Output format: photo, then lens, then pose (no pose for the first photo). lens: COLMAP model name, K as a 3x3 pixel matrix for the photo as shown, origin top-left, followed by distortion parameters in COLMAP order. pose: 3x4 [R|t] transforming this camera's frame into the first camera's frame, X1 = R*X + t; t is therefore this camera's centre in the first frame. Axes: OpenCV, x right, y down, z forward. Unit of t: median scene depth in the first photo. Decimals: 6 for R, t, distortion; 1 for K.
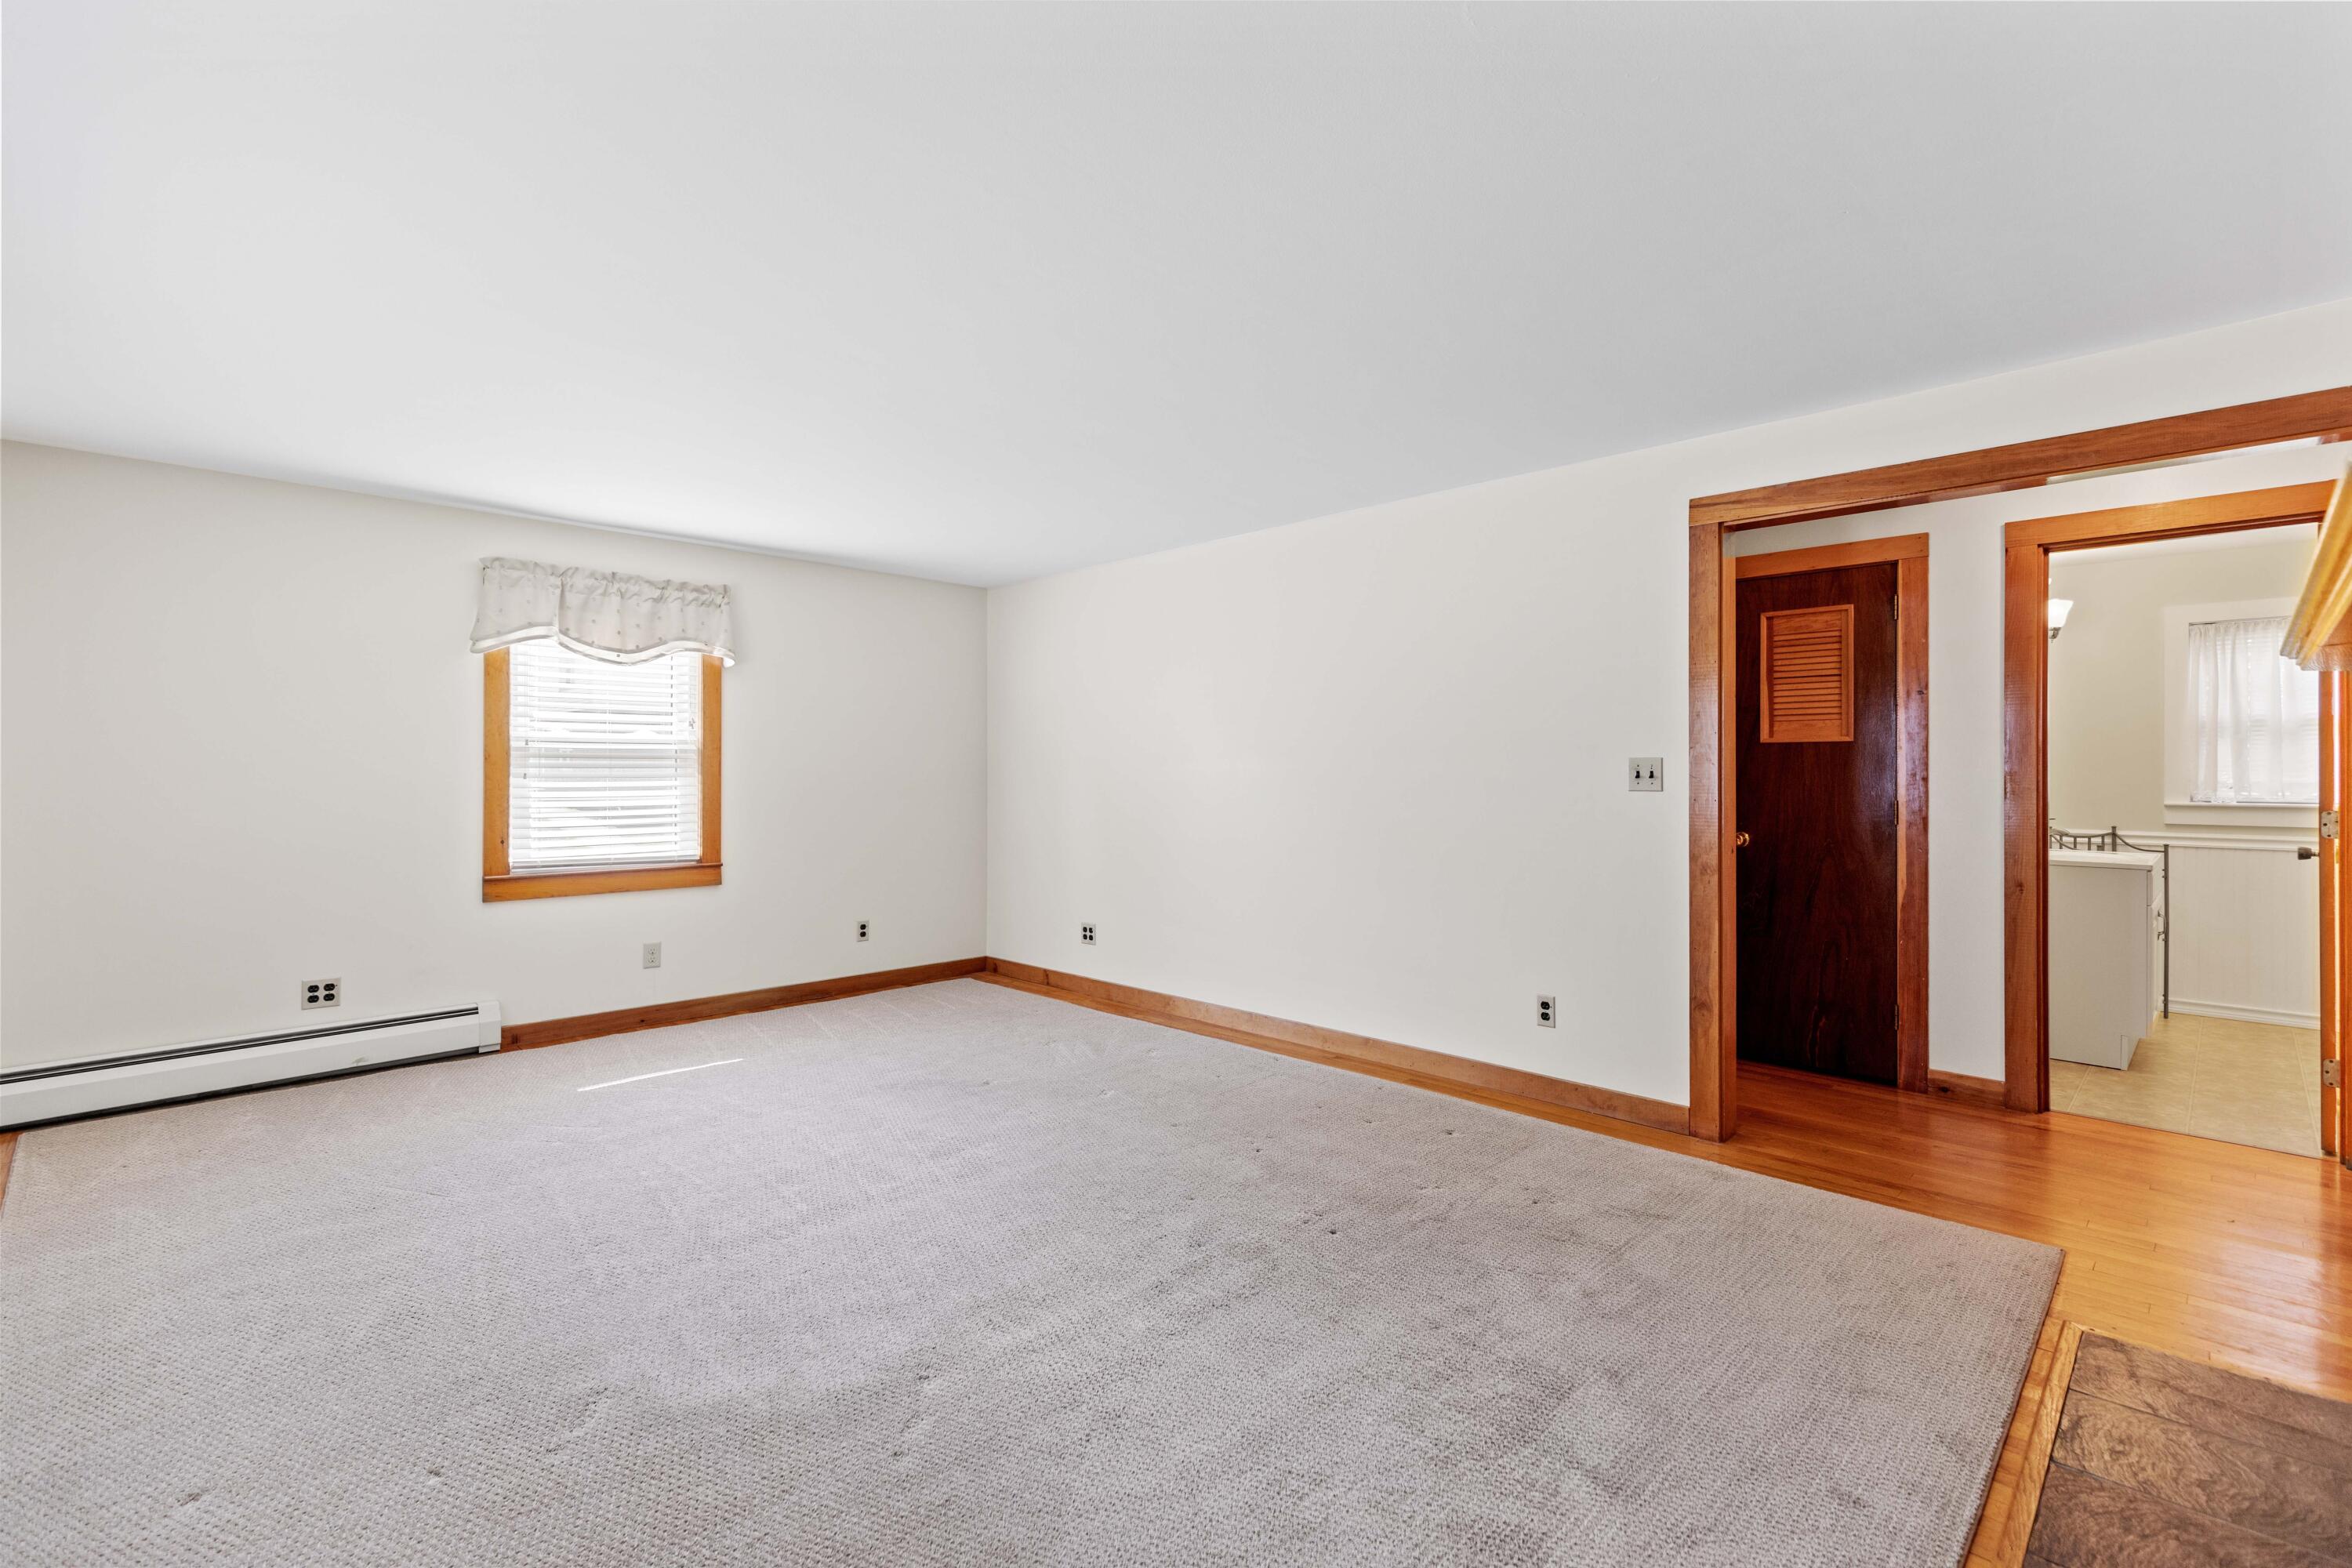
lens RADIAL K [[1063.4, 0, 1199.8], [0, 1063.4, 777.0], [0, 0, 1]] dist [0.006214, -0.000069]
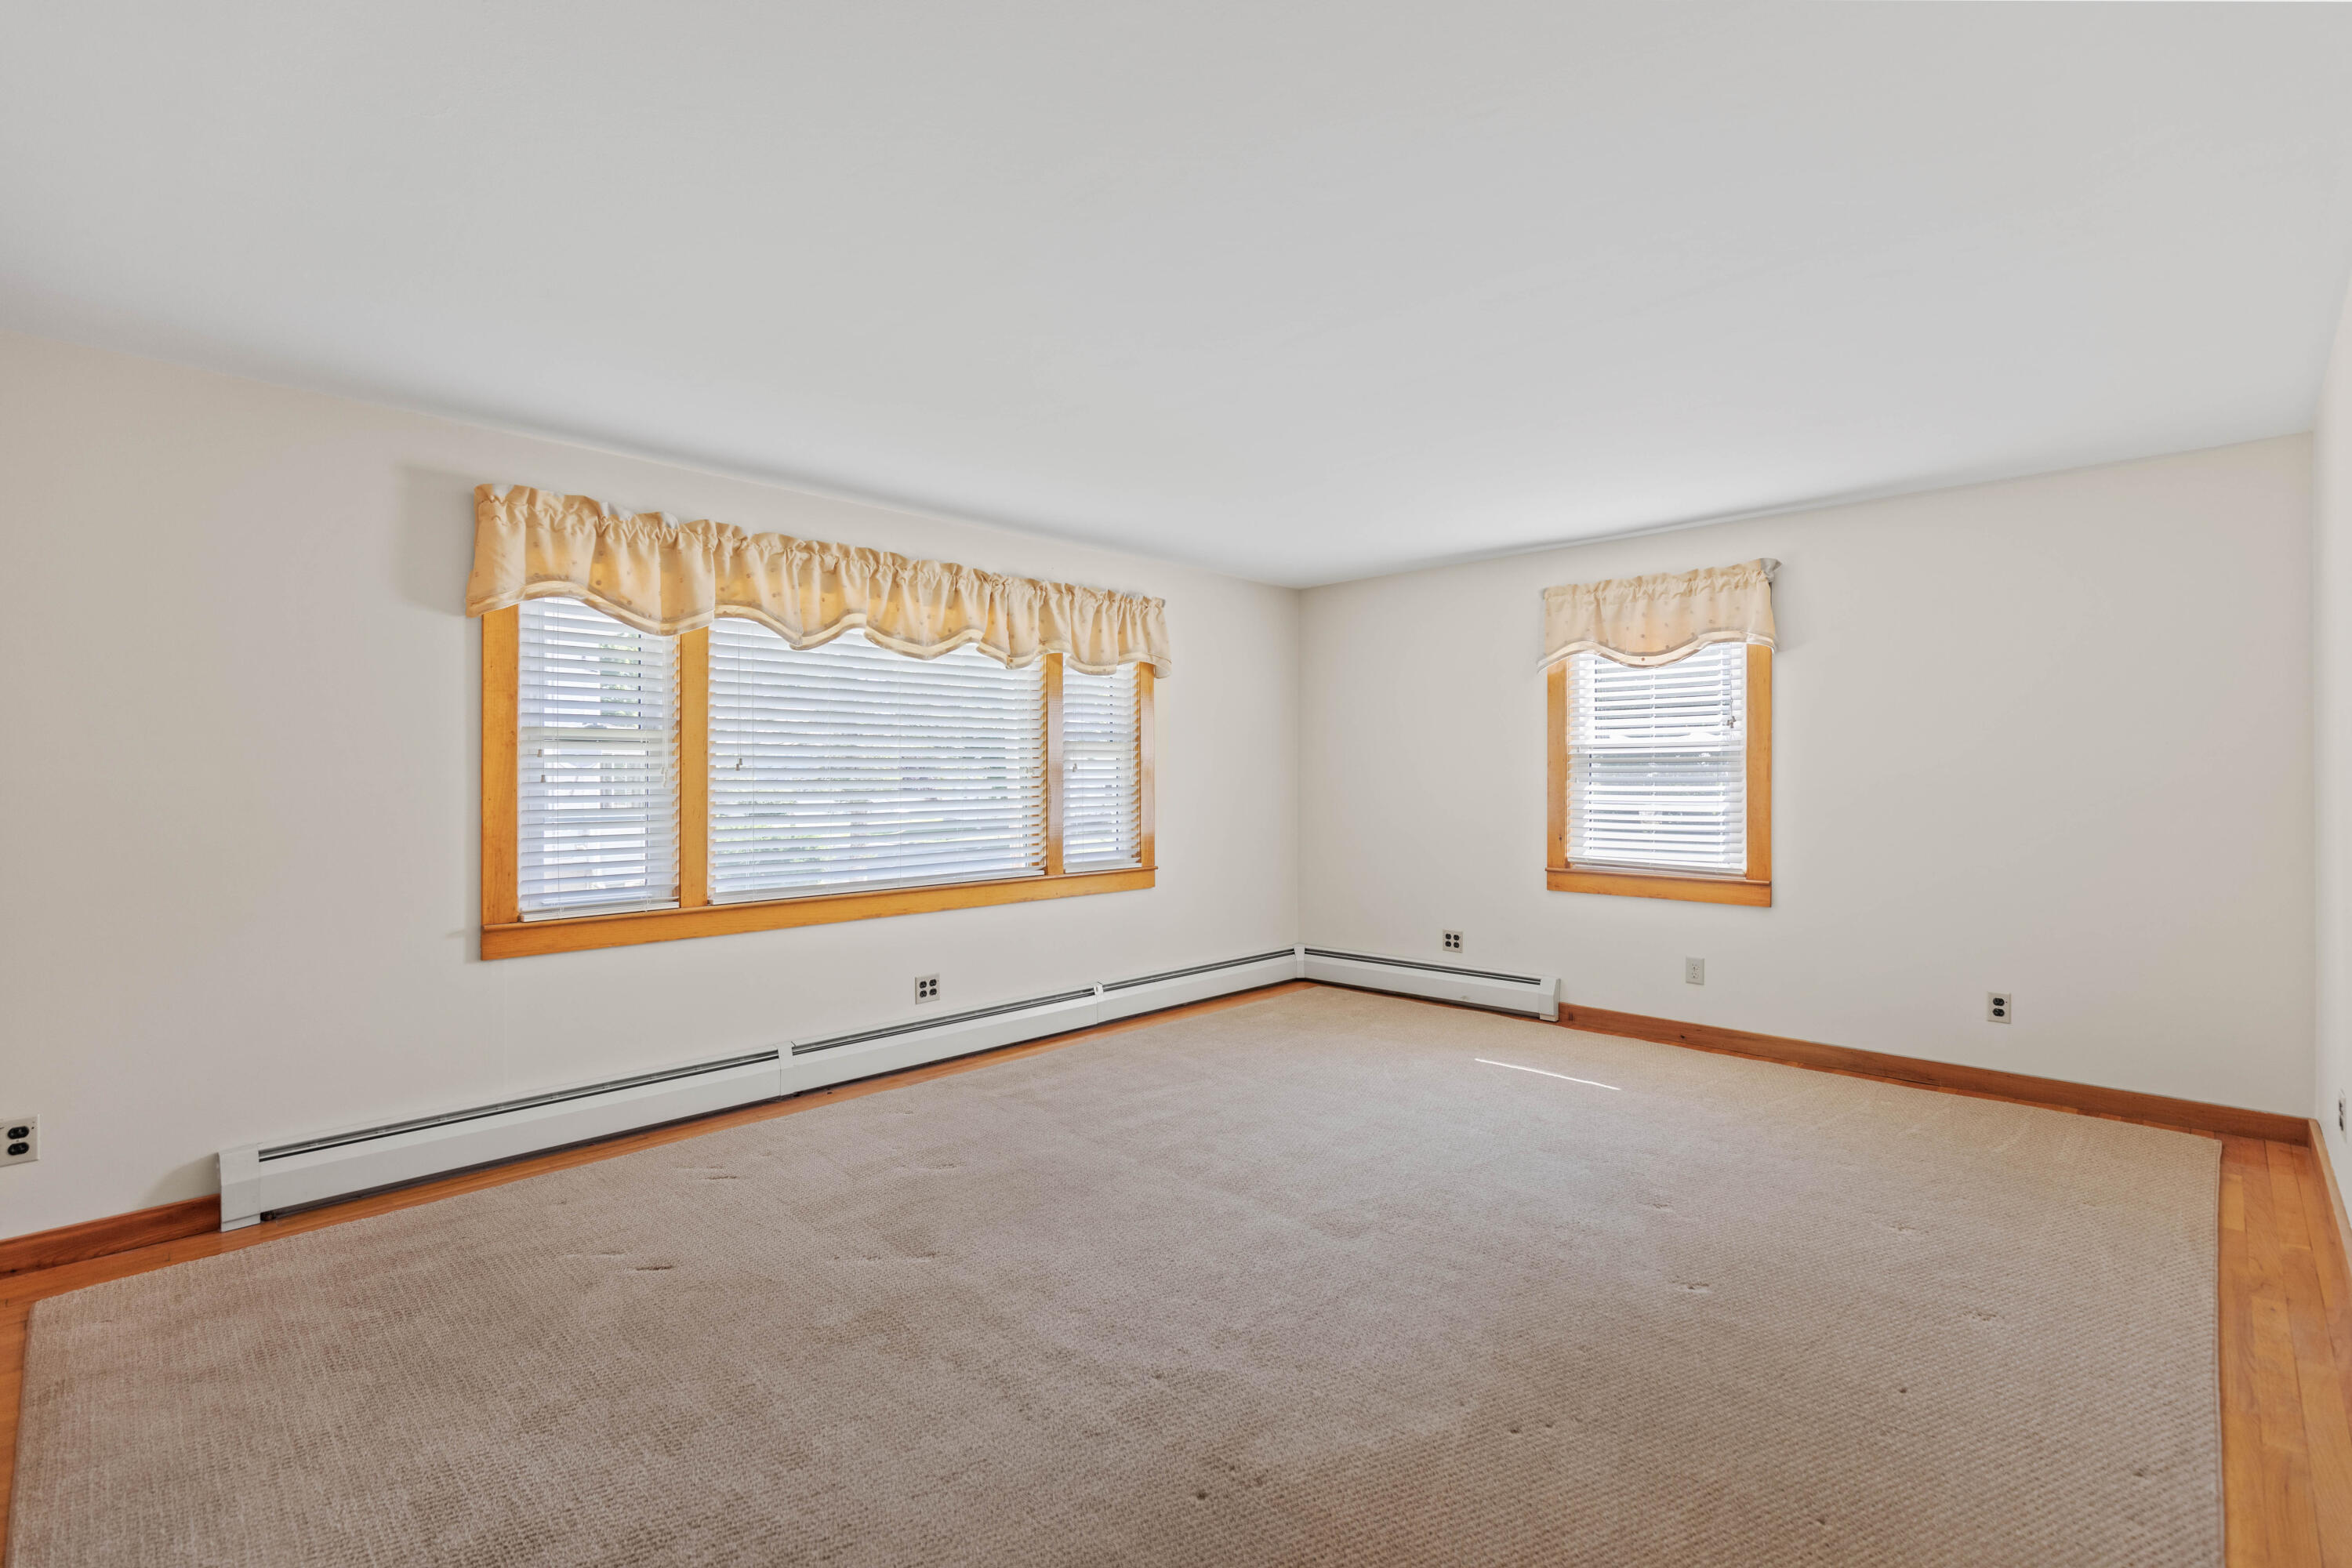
lens RADIAL K [[1063.4, 0, 1188.4], [0, 1063.4, 781.4], [0, 0, 1]] dist [0.006214, -0.000069]
pose [[-0.001085, 0.006259, -0.999980, 0.446665], [-0.001599, 0.999979, 0.006260, -0.005614], [0.999998, 0.001606, -0.001075, 0.576949]]
